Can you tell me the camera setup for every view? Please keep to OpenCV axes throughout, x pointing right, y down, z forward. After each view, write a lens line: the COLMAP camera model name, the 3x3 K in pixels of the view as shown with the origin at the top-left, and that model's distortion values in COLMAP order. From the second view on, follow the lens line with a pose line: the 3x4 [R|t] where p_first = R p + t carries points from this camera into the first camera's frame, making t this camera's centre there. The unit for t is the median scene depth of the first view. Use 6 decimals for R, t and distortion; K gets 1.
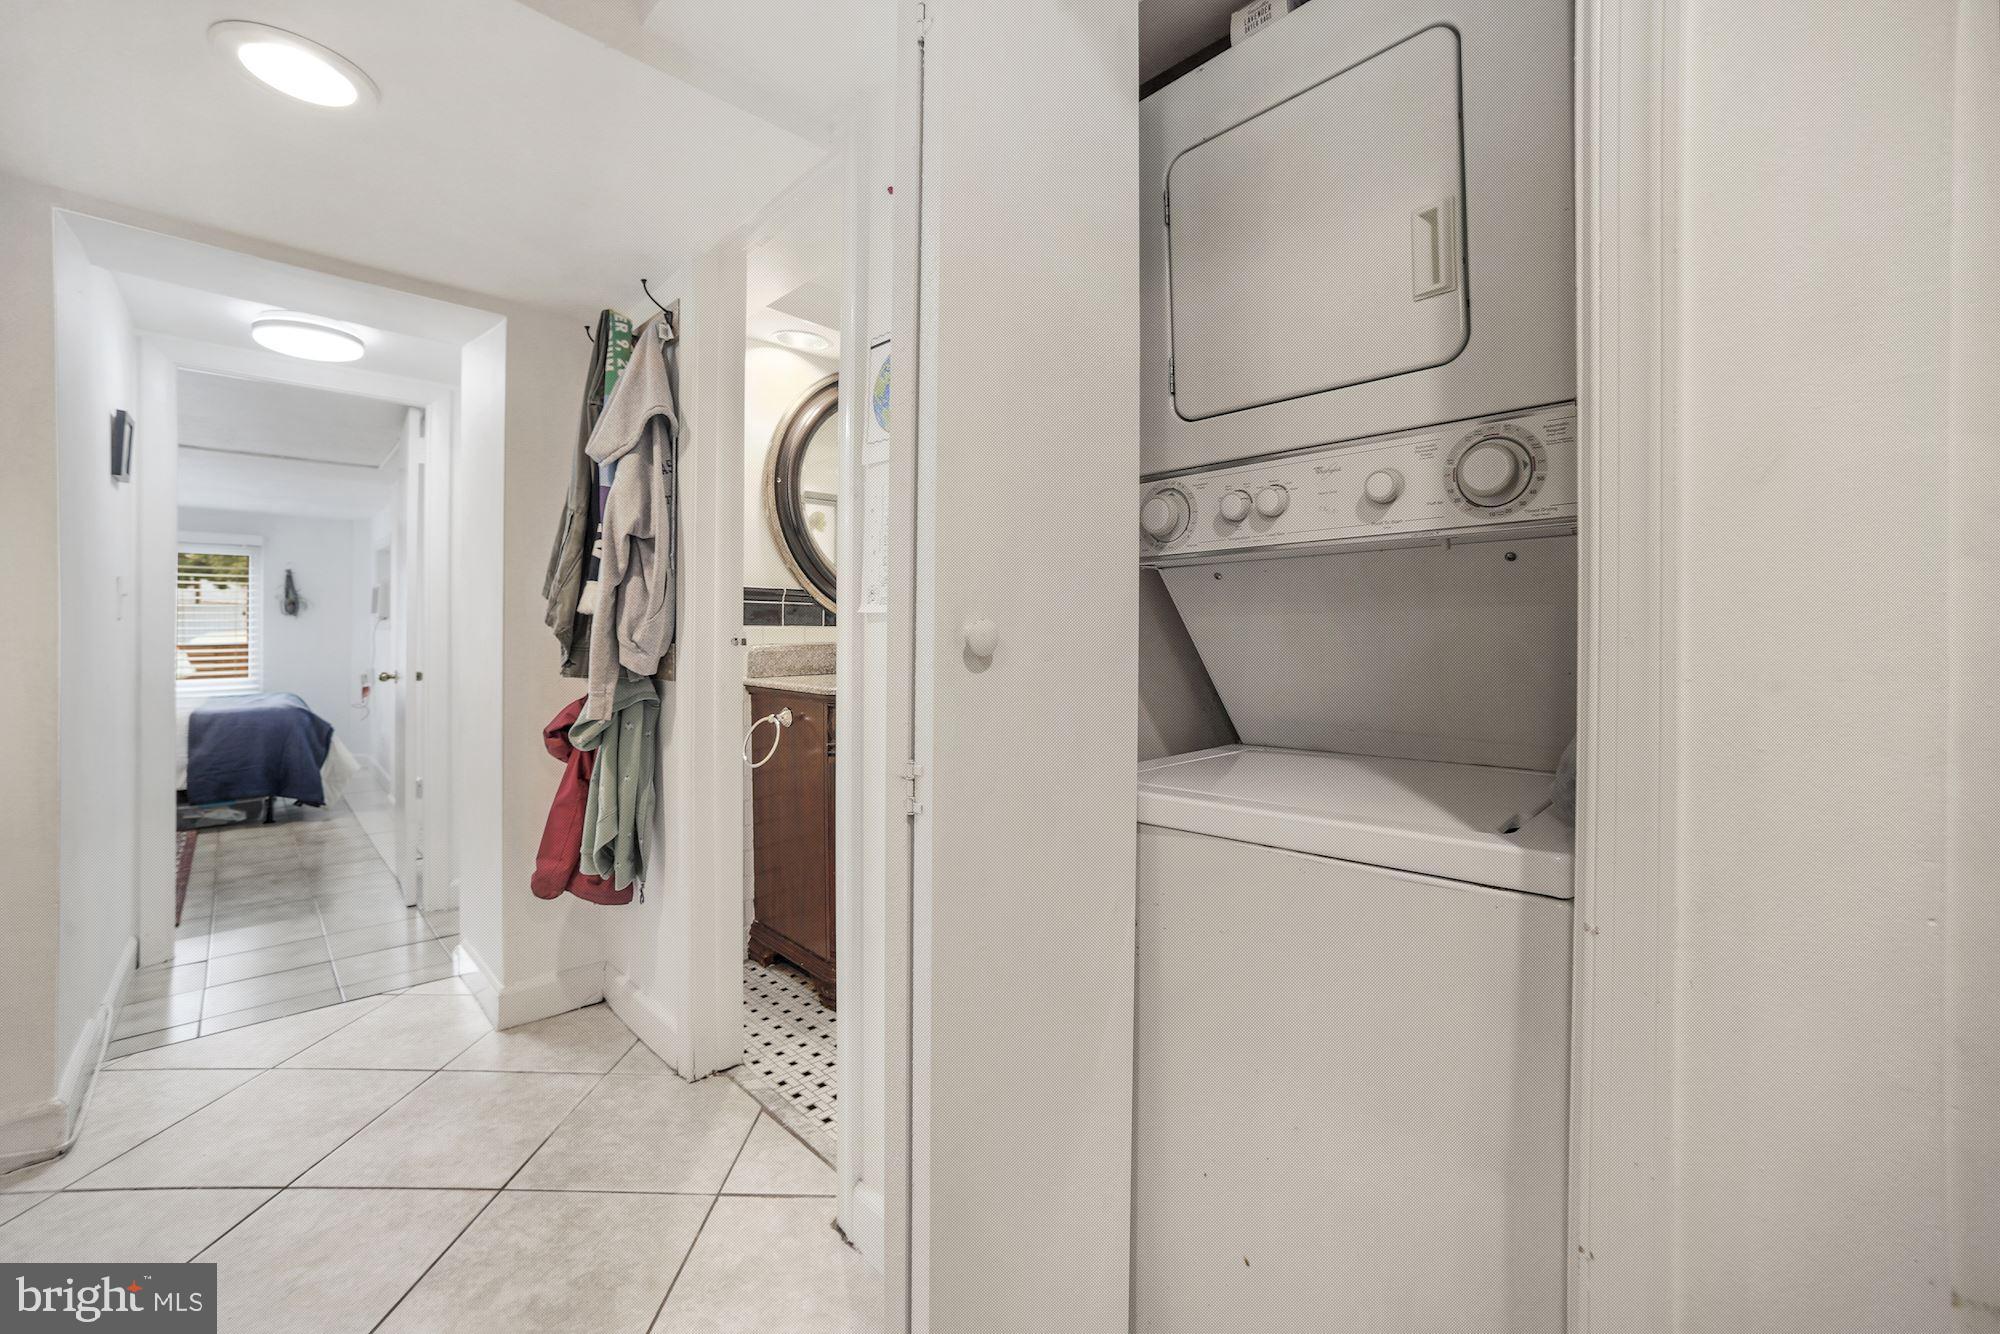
lens RADIAL K [[813.9, 0, 1004.4], [0, 813.9, 656.5], [0, 0, 1]] dist [-0.035225, 0.010901]
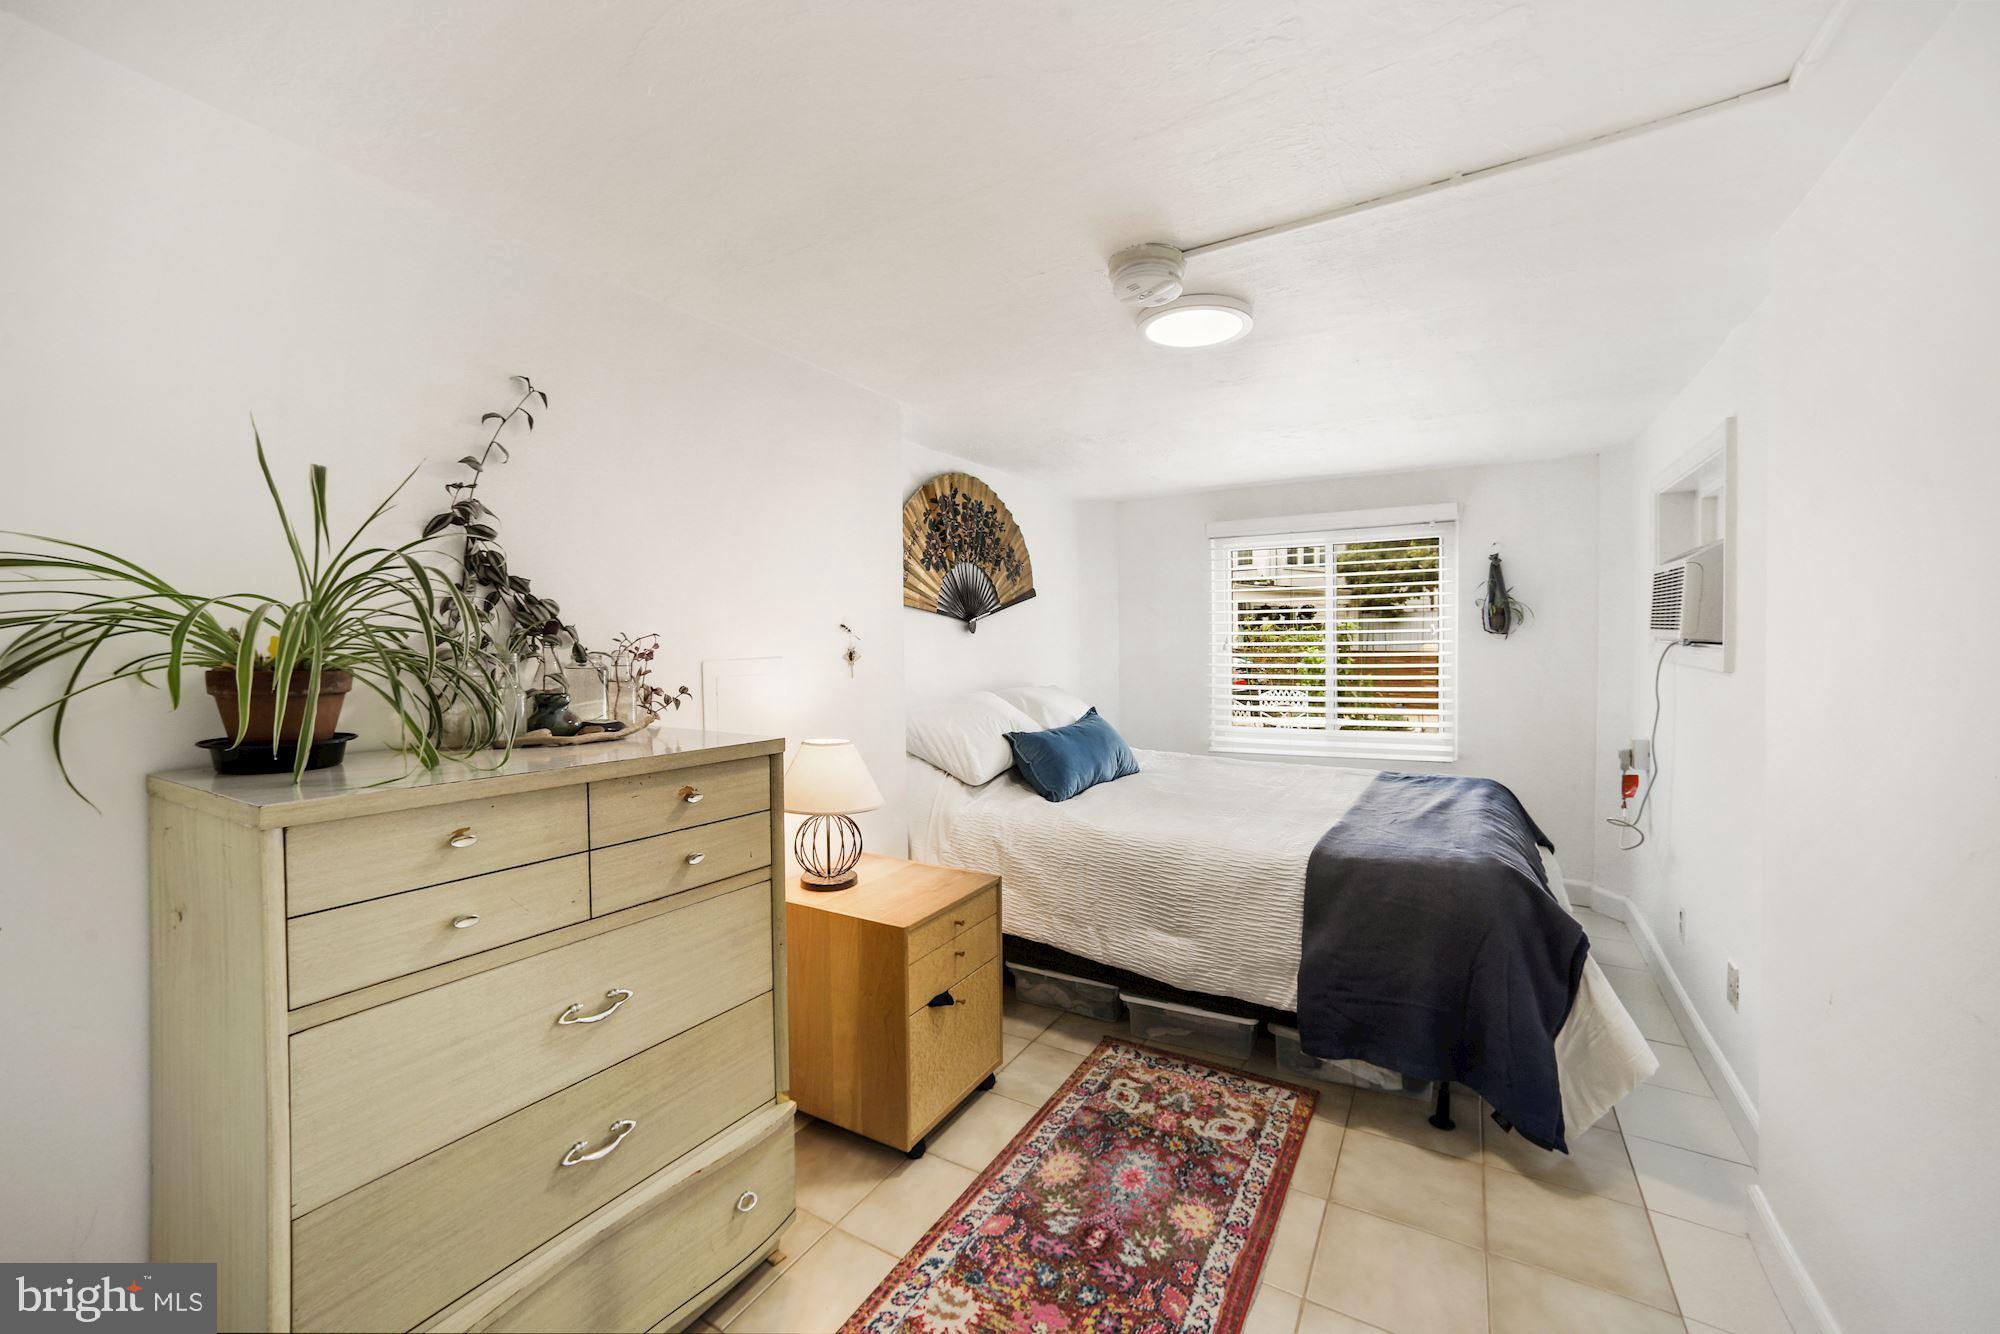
lens RADIAL K [[813.9, 0, 1000.7], [0, 813.9, 660.2], [0, 0, 1]] dist [-0.035225, 0.010901]
pose [[0.278272, 0.009358, -0.960457, -0.553650], [-0.001650, 0.999956, 0.009265, -0.047847], [0.960501, -0.000994, 0.278275, 0.623855]]
